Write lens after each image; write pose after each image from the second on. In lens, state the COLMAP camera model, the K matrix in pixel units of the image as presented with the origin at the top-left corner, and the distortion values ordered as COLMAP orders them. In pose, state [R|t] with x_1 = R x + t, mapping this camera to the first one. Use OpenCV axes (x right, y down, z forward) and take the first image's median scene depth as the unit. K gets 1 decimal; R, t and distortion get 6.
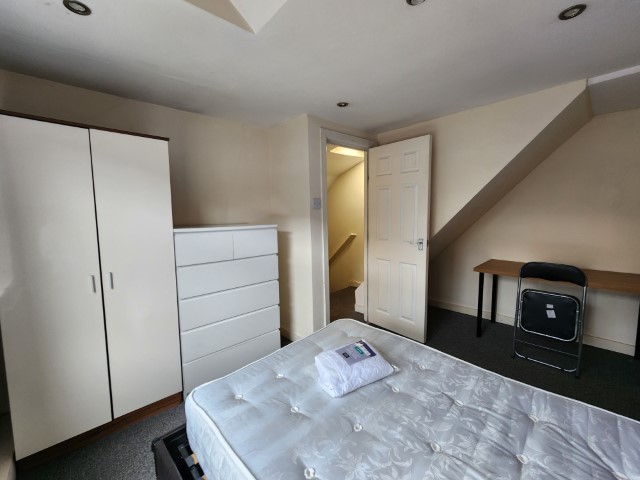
lens RADIAL K [[262.3, 0, 321.7], [0, 262.3, 238.3], [0, 0, 1]] dist [0.000479, 0.000316]
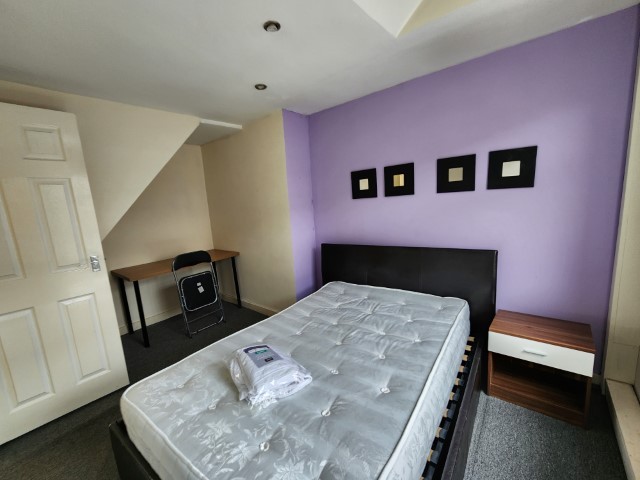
lens RADIAL K [[262.3, 0, 321.7], [0, 262.3, 238.3], [0, 0, 1]] dist [0.000479, 0.000316]
pose [[-0.109240, -0.124379, 0.986203, -0.468826], [0.184370, 0.972390, 0.143059, -0.037130], [-0.976767, 0.197454, -0.083292, 0.491478]]
